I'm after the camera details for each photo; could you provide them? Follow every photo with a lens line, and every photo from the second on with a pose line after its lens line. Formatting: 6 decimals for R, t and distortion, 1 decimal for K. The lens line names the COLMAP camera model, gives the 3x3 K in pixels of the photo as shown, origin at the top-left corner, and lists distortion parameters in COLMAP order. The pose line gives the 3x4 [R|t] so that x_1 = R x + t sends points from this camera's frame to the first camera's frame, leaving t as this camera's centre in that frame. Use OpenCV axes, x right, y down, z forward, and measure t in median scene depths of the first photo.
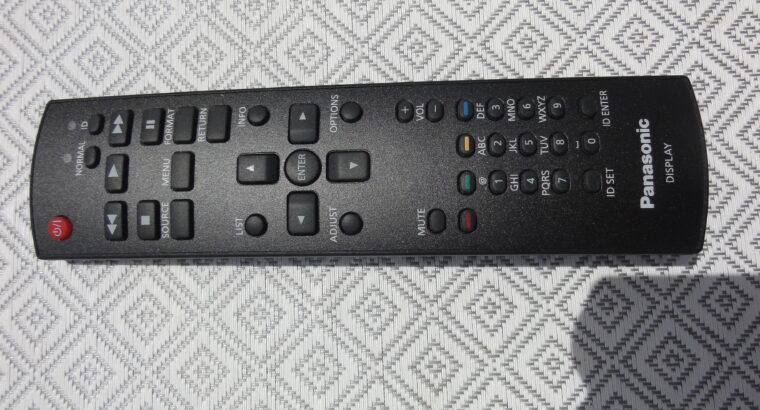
lens RADIAL K [[597.1, 0, 380.0], [0, 597.1, 205.0], [0, 0, 1]] dist [-0.028033, 0.001140]
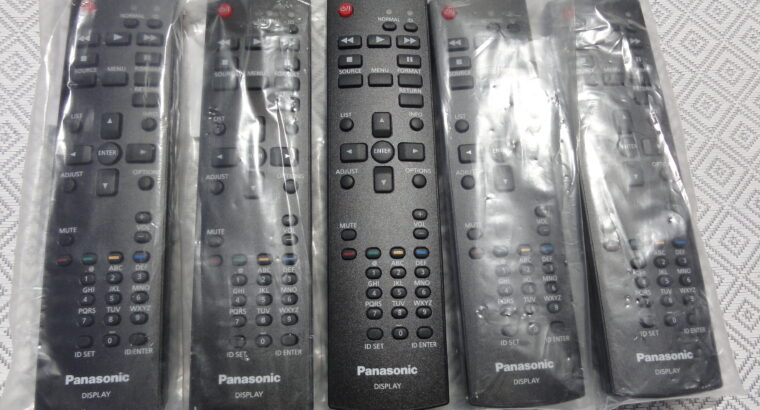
lens RADIAL K [[597.1, 0, 380.0], [0, 597.1, 205.0], [0, 0, 1]] dist [-0.028033, 0.001140]
pose [[0.015276, 0.986886, -0.160695, 0.259804], [-0.995880, 0.029384, 0.085790, -0.183945], [0.089387, 0.158722, 0.983269, -0.529460]]
